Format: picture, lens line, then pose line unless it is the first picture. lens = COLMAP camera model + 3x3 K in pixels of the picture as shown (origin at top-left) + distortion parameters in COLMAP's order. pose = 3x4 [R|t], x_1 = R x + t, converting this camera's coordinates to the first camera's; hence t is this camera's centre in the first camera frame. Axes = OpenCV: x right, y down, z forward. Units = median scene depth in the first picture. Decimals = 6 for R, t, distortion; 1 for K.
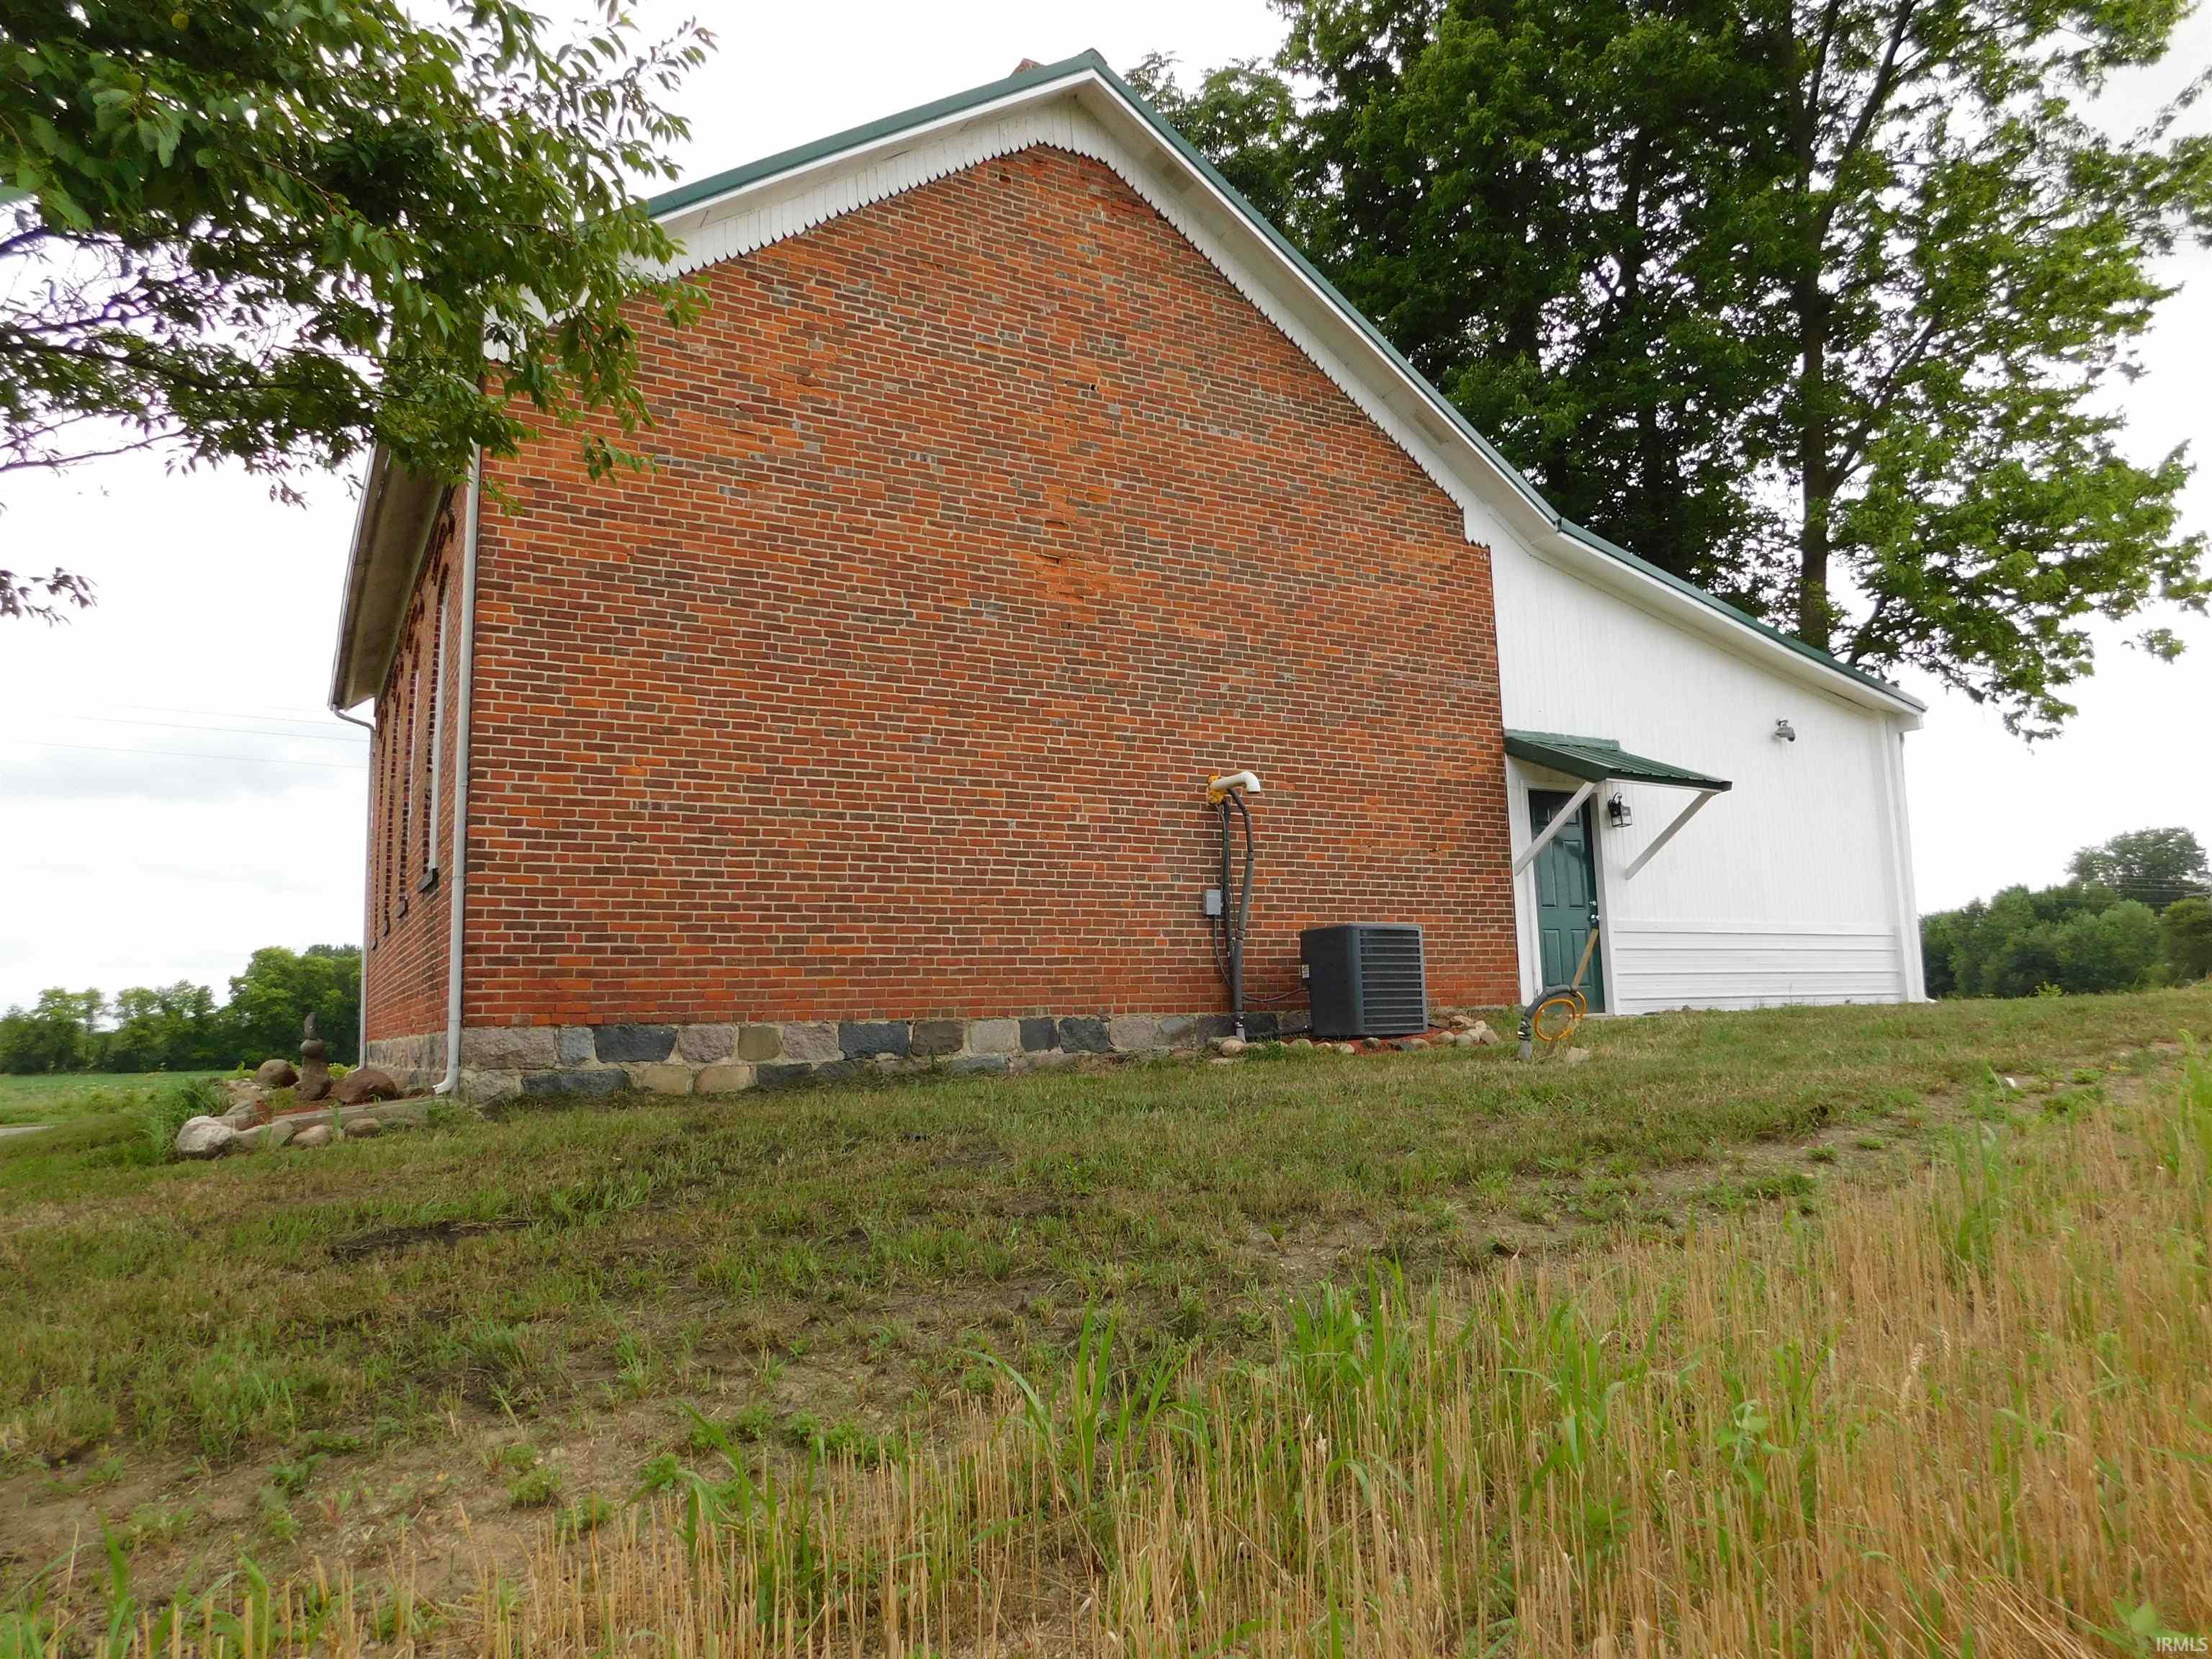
lens RADIAL K [[1467.7, 0, 1106.0], [0, 1467.7, 829.5], [0, 0, 1]] dist [-0.065592, 0.052848]
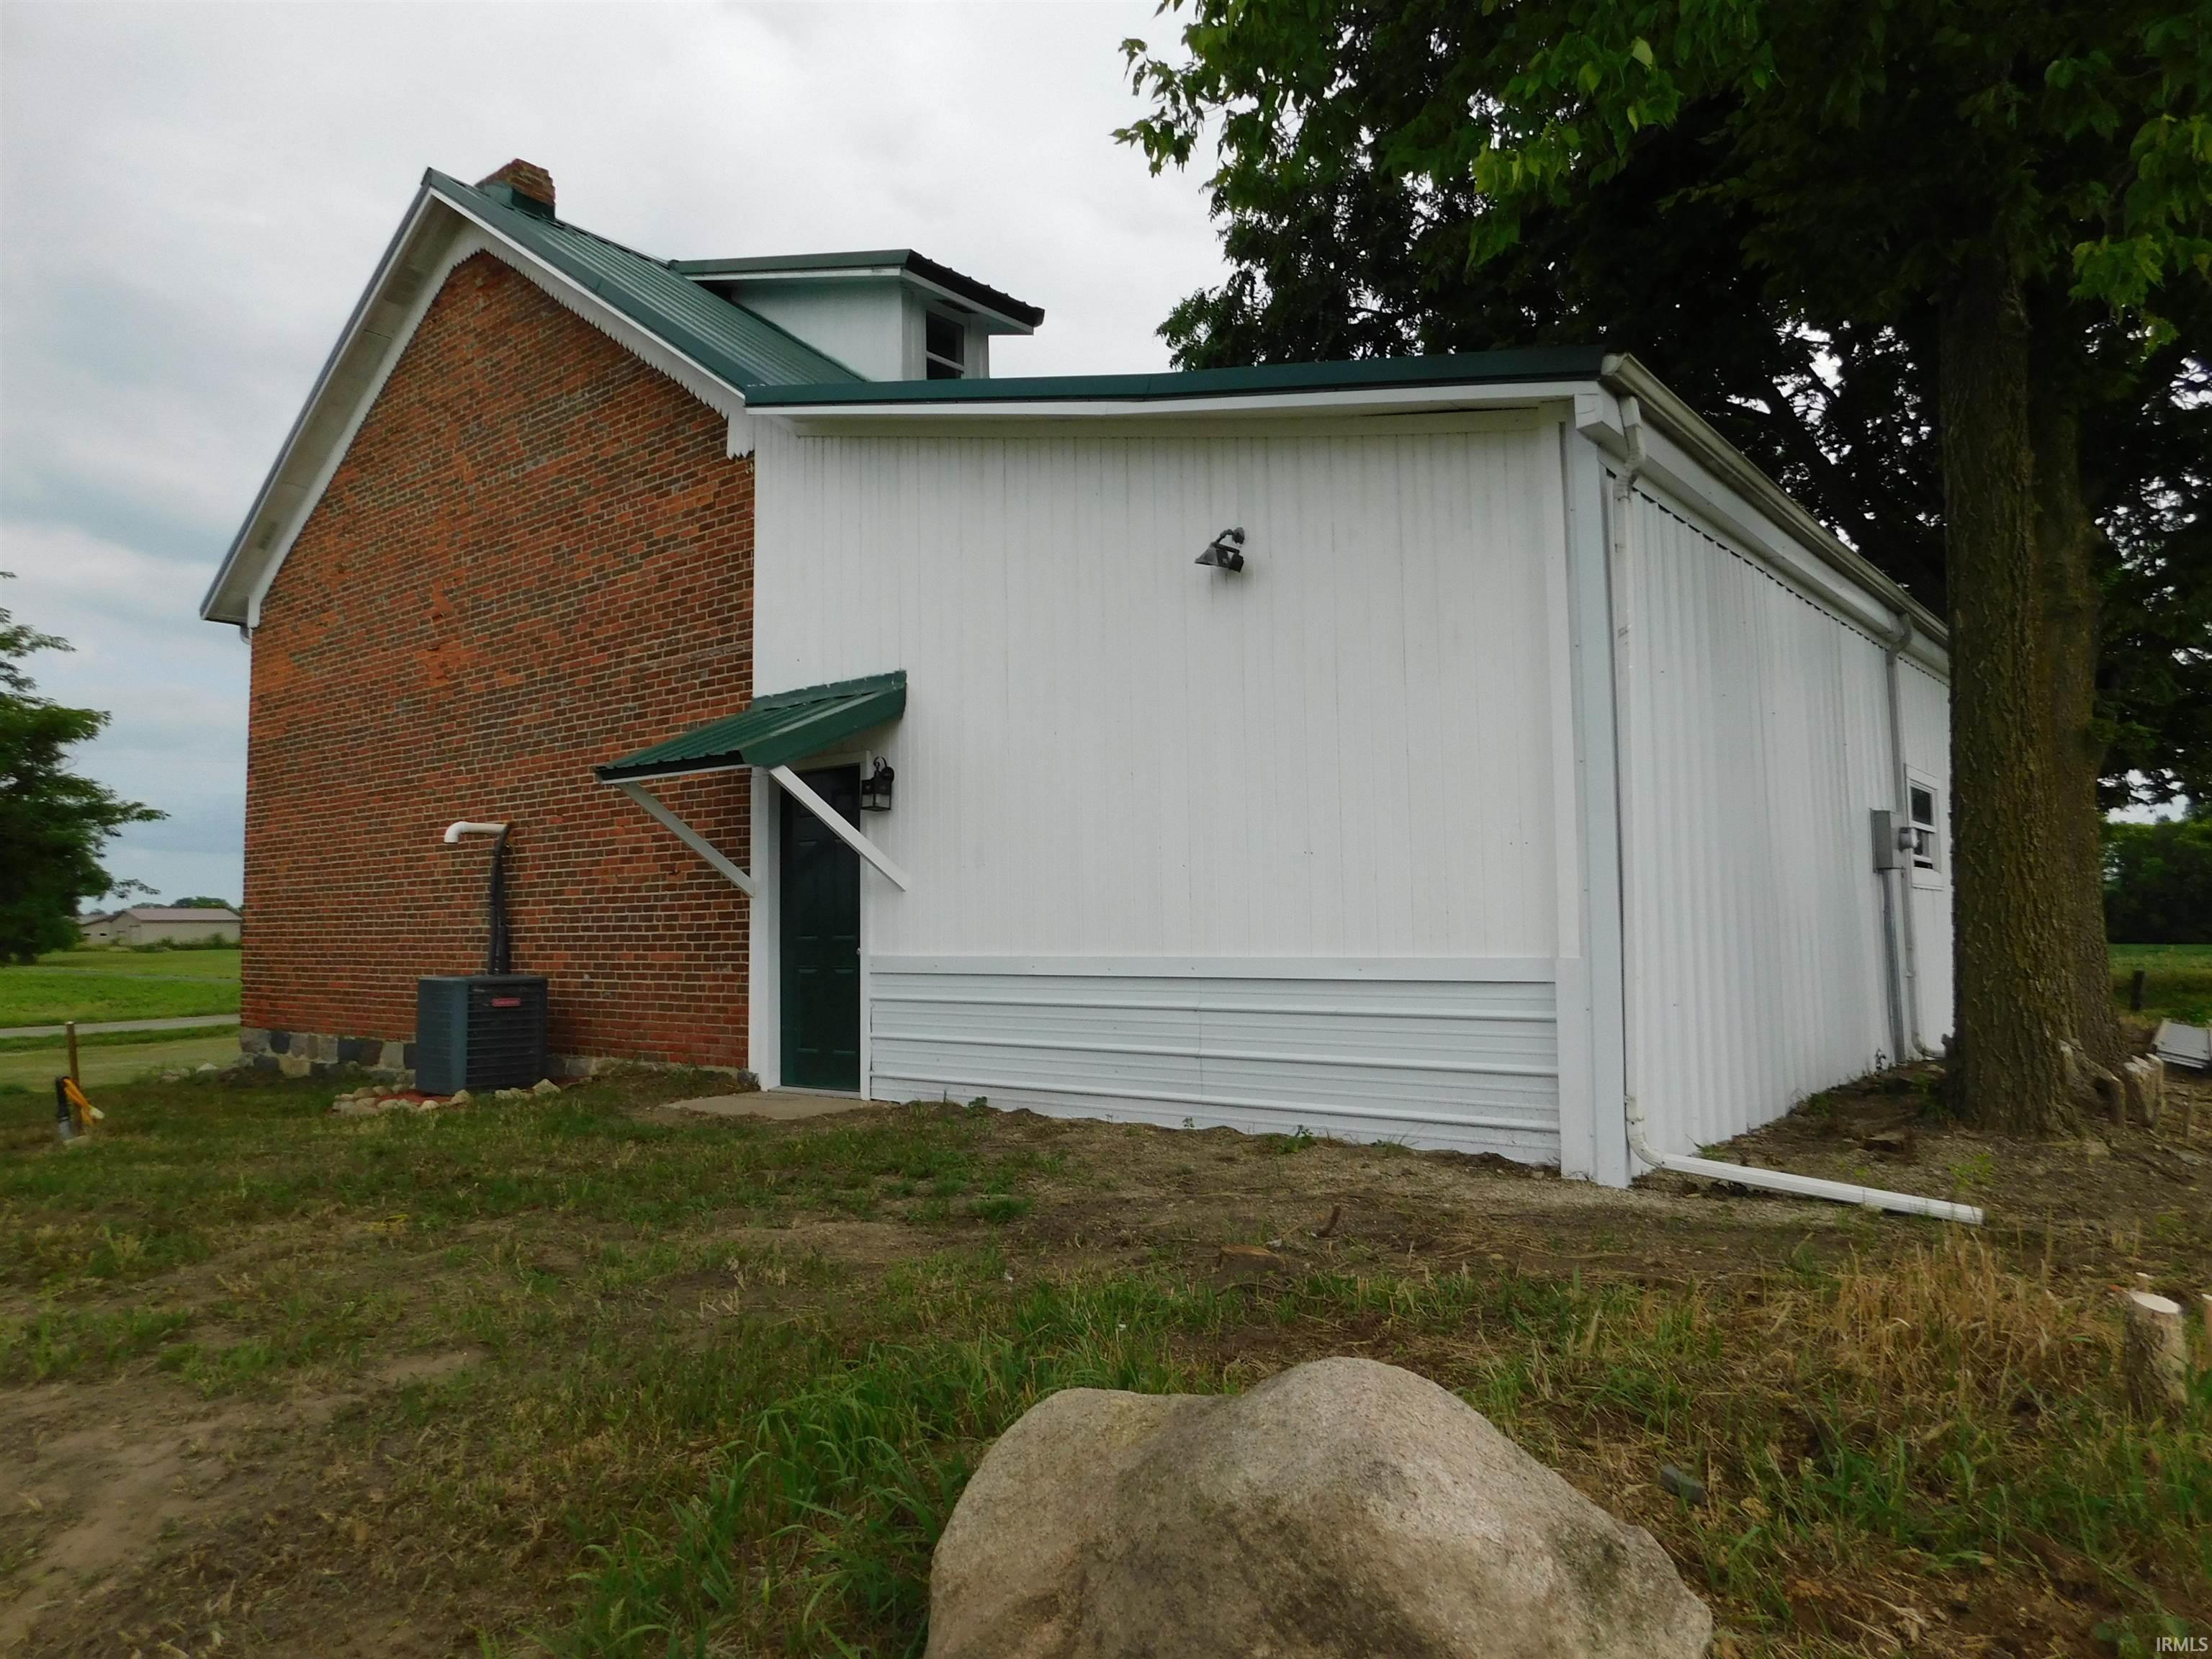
lens RADIAL K [[1467.7, 0, 1106.0], [0, 1467.7, 829.5], [0, 0, 1]] dist [-0.065592, 0.052848]
pose [[0.365033, -0.042558, -0.930021, 1.104363], [0.129809, 0.991523, 0.005578, 0.017599], [0.921901, -0.122761, 0.367463, 0.949039]]
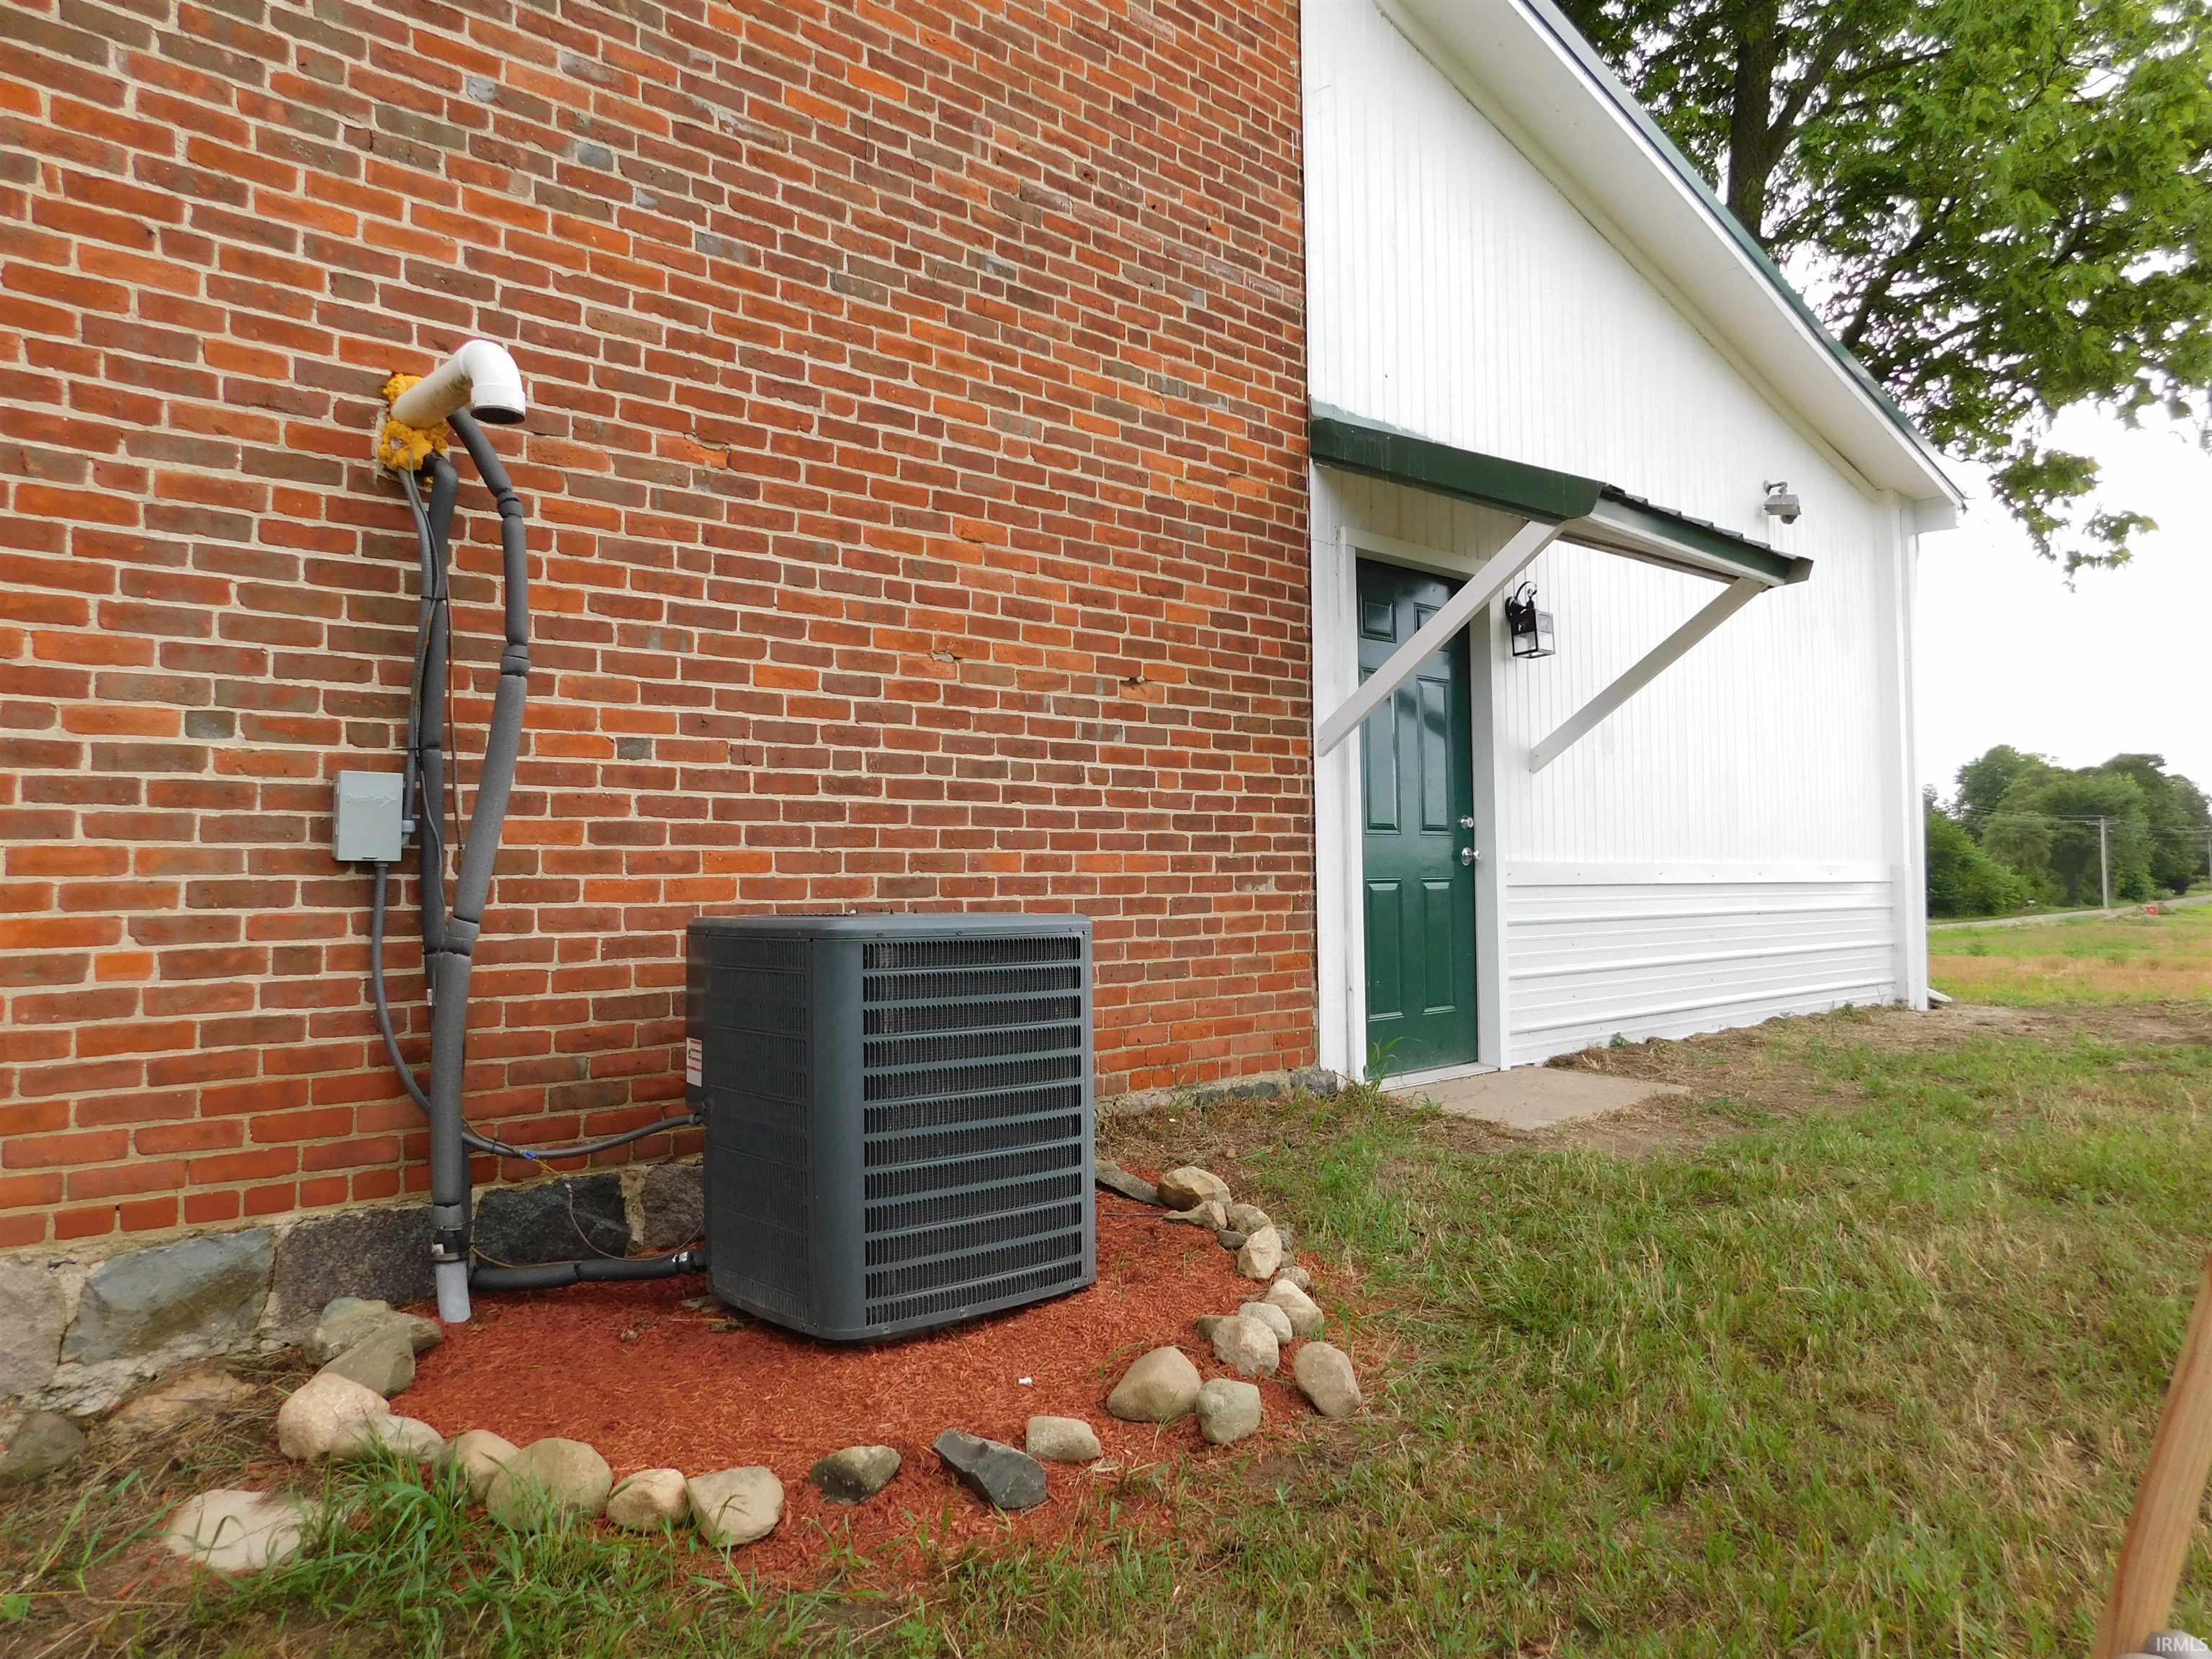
lens RADIAL K [[1467.7, 0, 1106.0], [0, 1467.7, 829.5], [0, 0, 1]] dist [-0.065592, 0.052848]
pose [[0.974868, 0.027750, 0.221049, 0.137599], [-0.049513, 0.994385, 0.093529, 0.017643], [-0.217213, -0.102123, 0.970768, 0.643262]]
